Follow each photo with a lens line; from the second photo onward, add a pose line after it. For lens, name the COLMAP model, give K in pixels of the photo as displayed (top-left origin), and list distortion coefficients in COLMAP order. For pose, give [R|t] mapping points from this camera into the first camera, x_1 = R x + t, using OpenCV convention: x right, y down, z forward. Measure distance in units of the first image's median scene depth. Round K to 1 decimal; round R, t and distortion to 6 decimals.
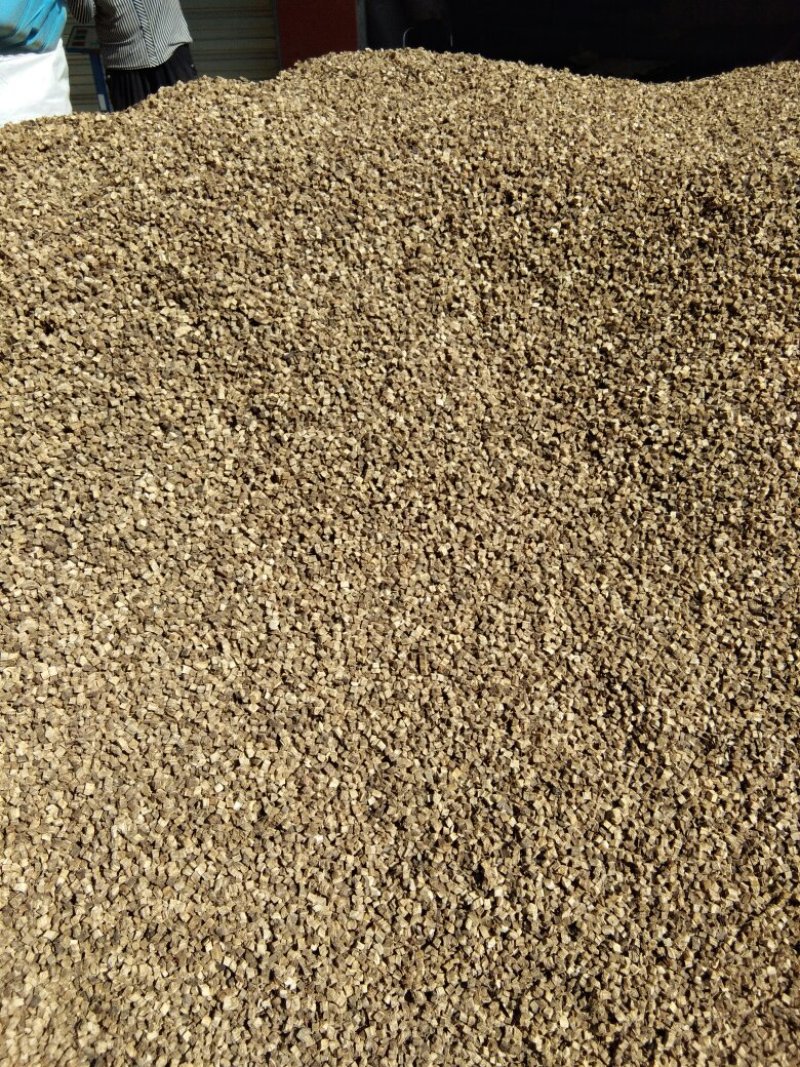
lens RADIAL K [[825.4, 0, 403.6], [0, 825.4, 528.4], [0, 0, 1]] dist [0.120375, -0.204452]
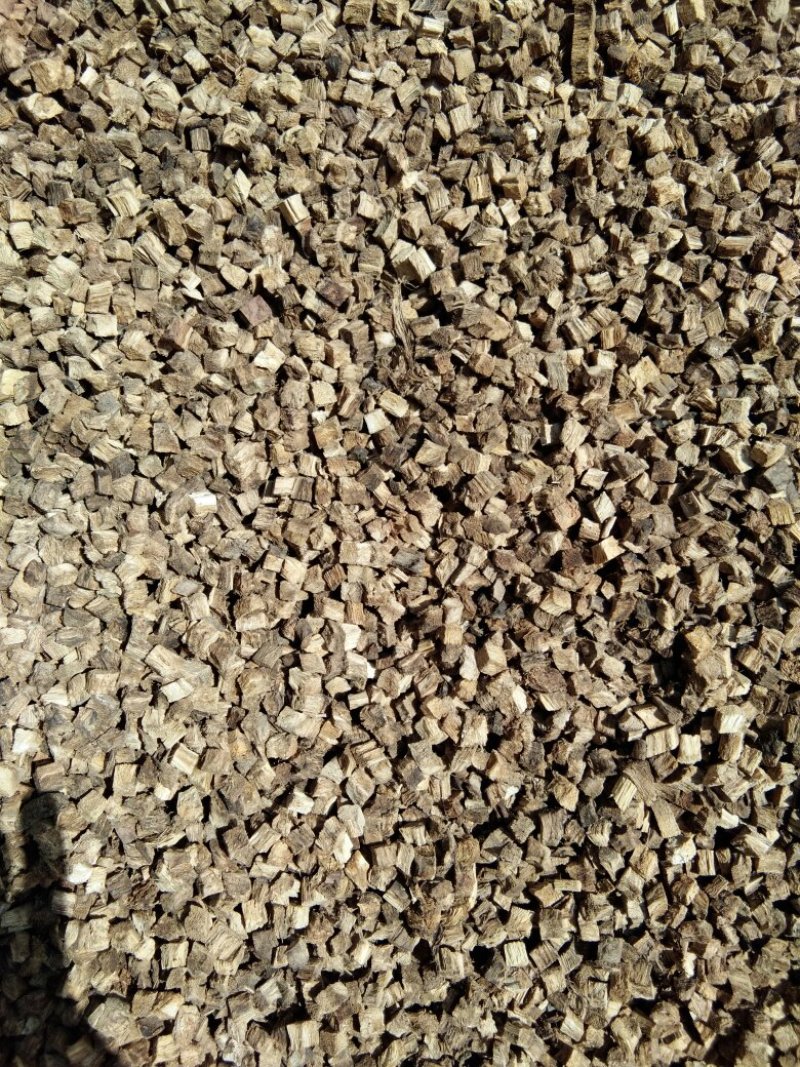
lens RADIAL K [[825.4, 0, 403.6], [0, 825.4, 528.4], [0, 0, 1]] dist [0.120375, -0.204452]
pose [[0.987515, 0.119191, -0.102997, 0.012273], [-0.085484, 0.954660, 0.285160, 0.277288], [0.132316, -0.272795, 0.952930, 0.685749]]
